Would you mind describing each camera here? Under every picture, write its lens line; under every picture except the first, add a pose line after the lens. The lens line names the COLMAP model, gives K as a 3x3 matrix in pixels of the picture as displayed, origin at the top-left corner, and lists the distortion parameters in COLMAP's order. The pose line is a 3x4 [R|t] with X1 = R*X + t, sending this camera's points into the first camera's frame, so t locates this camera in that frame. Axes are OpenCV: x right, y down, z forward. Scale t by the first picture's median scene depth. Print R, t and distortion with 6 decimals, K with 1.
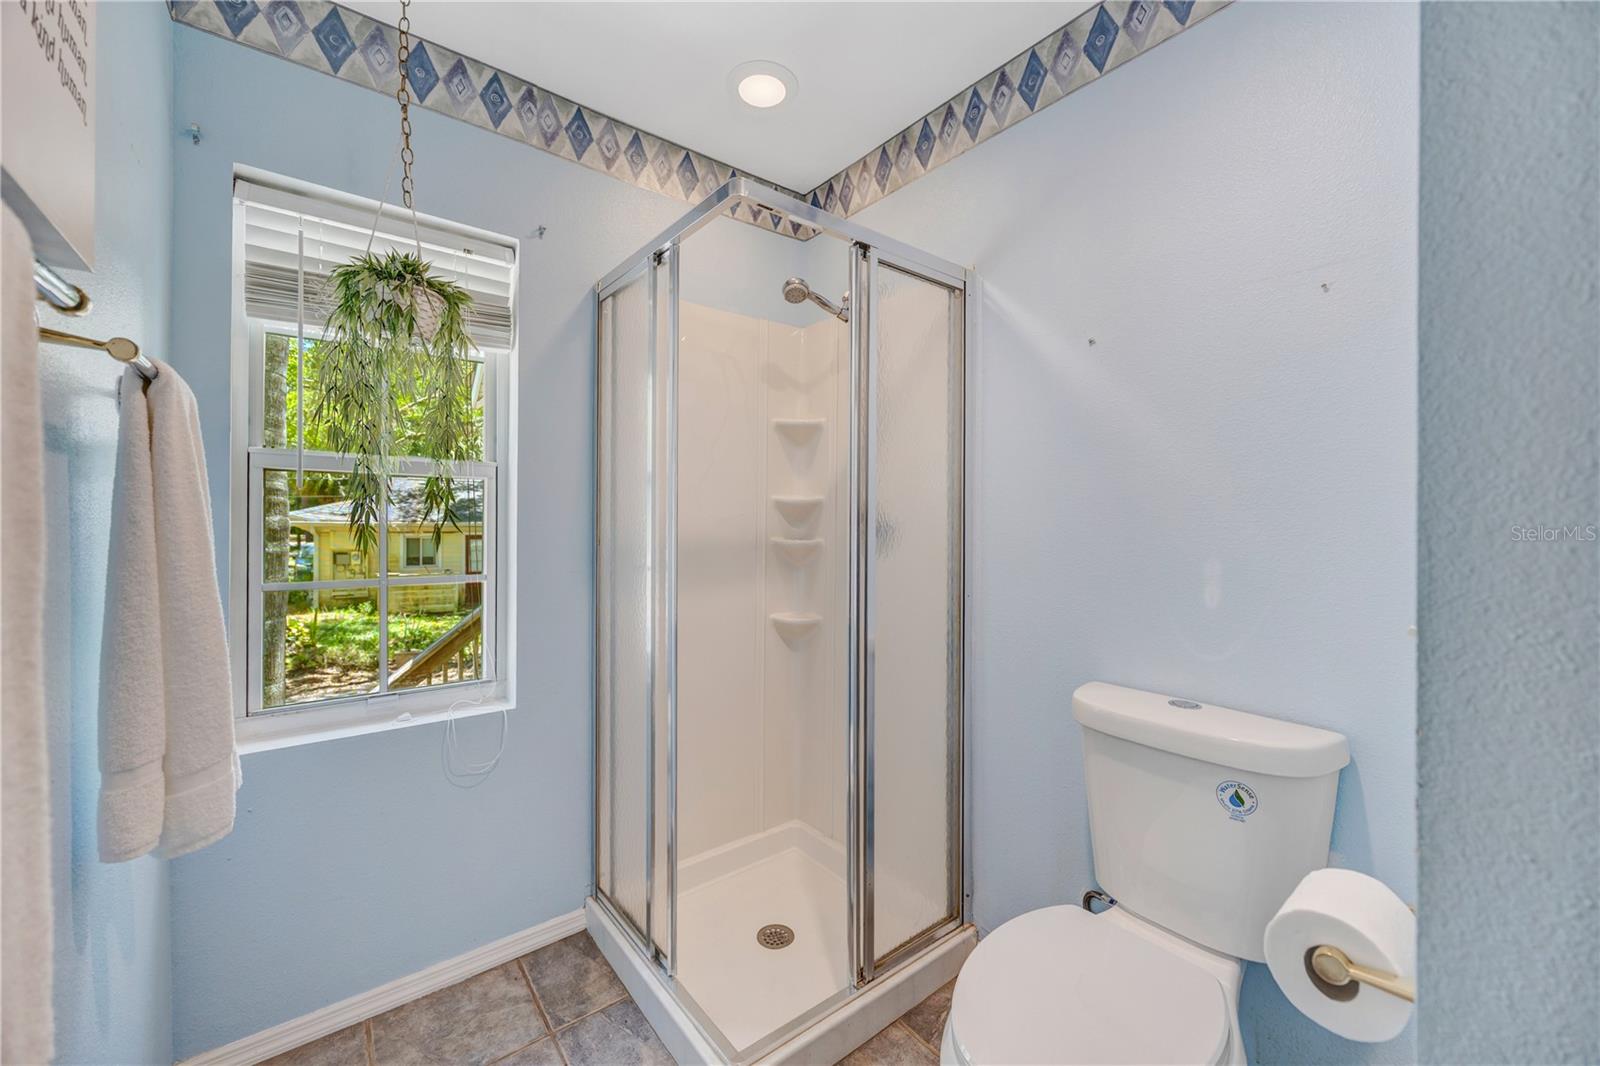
lens RADIAL K [[609.8, 0, 802.6], [0, 609.8, 530.7], [0, 0, 1]] dist [-0.001705, -0.000146]
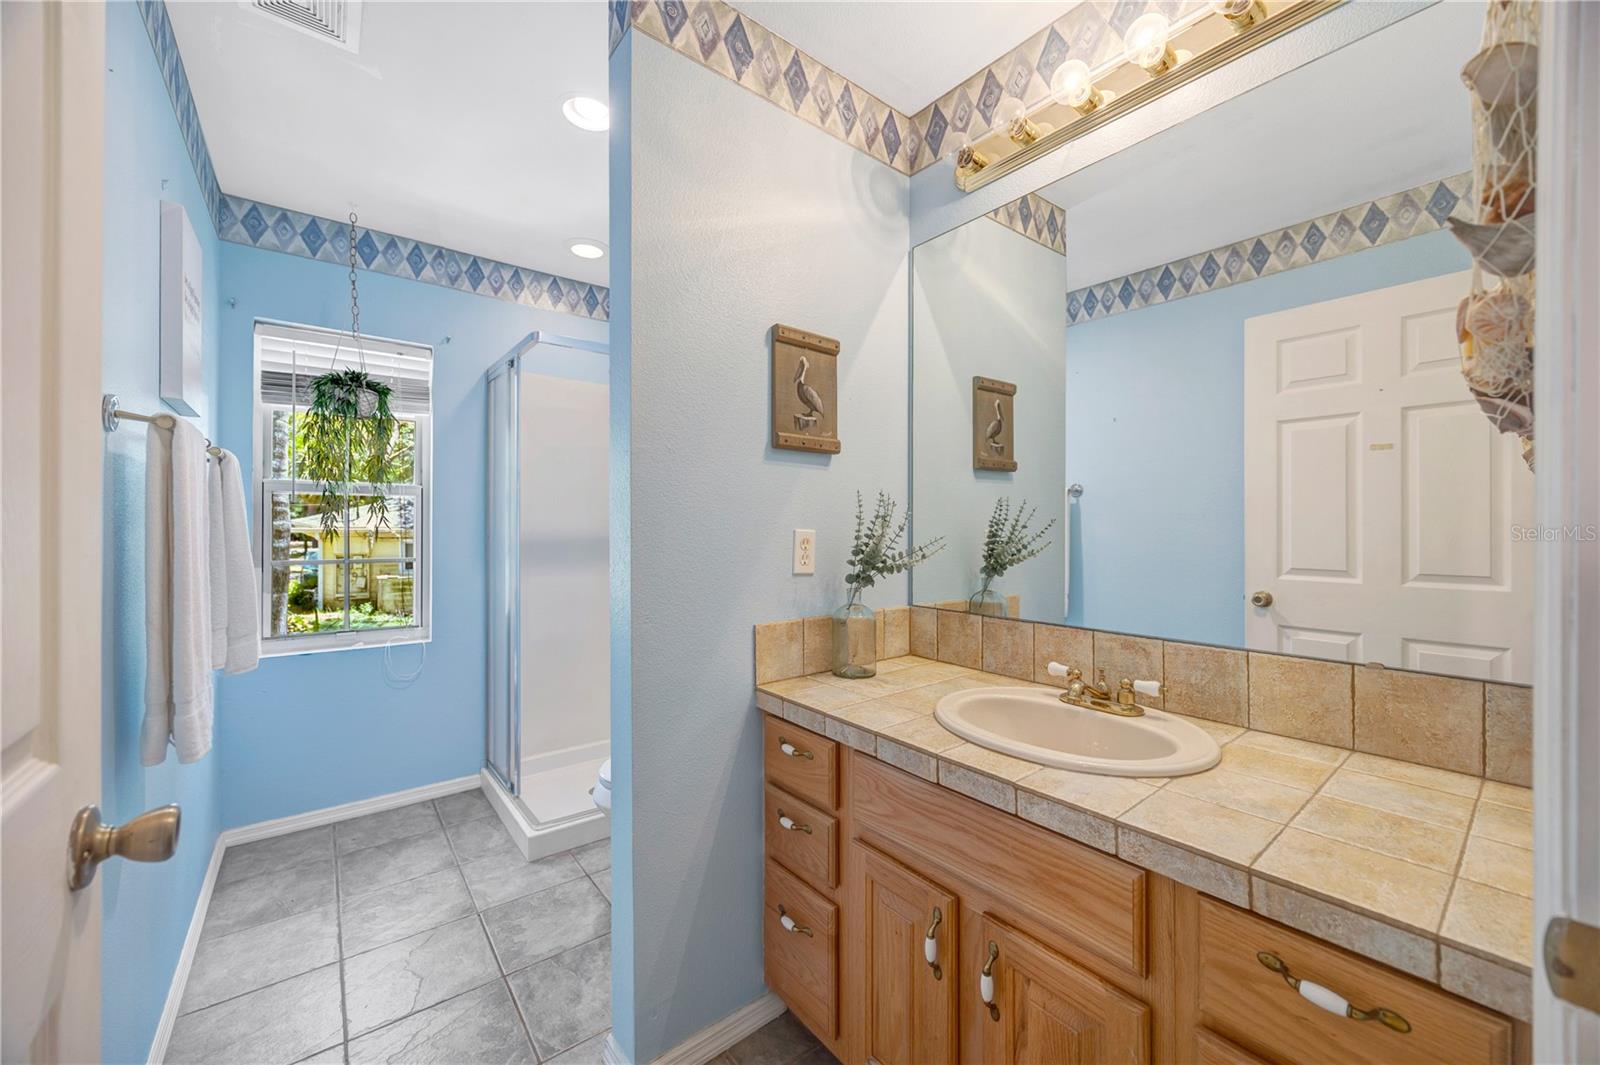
lens RADIAL K [[598.7, 0, 802.0], [0, 598.7, 538.1], [0, 0, 1]] dist [-0.000523, 0.000102]
pose [[1.000000, -0.000394, 0.000884, 0.493242], [0.000393, 1.000000, 0.000723, 0.021395], [-0.000885, -0.000722, 0.999999, -0.558874]]
